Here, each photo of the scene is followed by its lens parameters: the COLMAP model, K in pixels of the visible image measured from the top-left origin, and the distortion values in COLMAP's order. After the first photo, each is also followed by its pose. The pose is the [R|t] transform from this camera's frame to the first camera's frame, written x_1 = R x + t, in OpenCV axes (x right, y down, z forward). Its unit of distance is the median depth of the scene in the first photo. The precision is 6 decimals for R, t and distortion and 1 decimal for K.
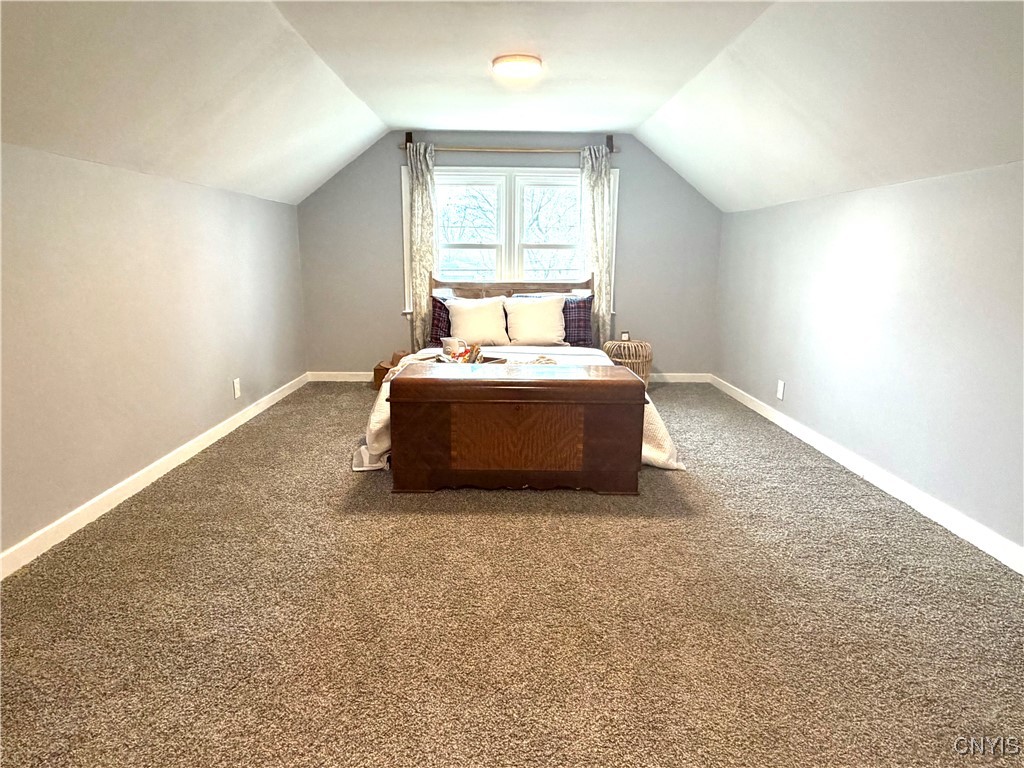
lens RADIAL K [[614.8, 0, 512.0], [0, 614.8, 384.0], [0, 0, 1]] dist [0.001365, -0.000053]
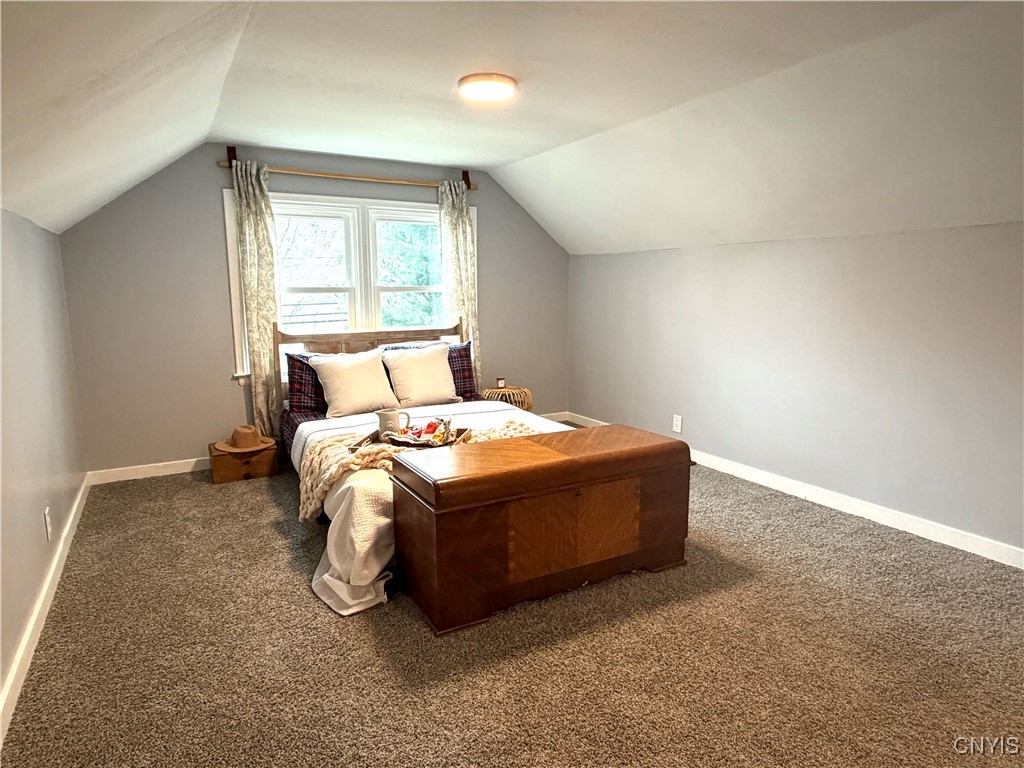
lens RADIAL K [[614.8, 0, 512.0], [0, 614.8, 384.0], [0, 0, 1]] dist [0.001365, -0.000053]
pose [[0.875280, -0.085666, 0.475968, -0.252770], [0.109177, 0.993781, -0.021908, -0.054835], [-0.471131, 0.071140, 0.879190, 0.169156]]
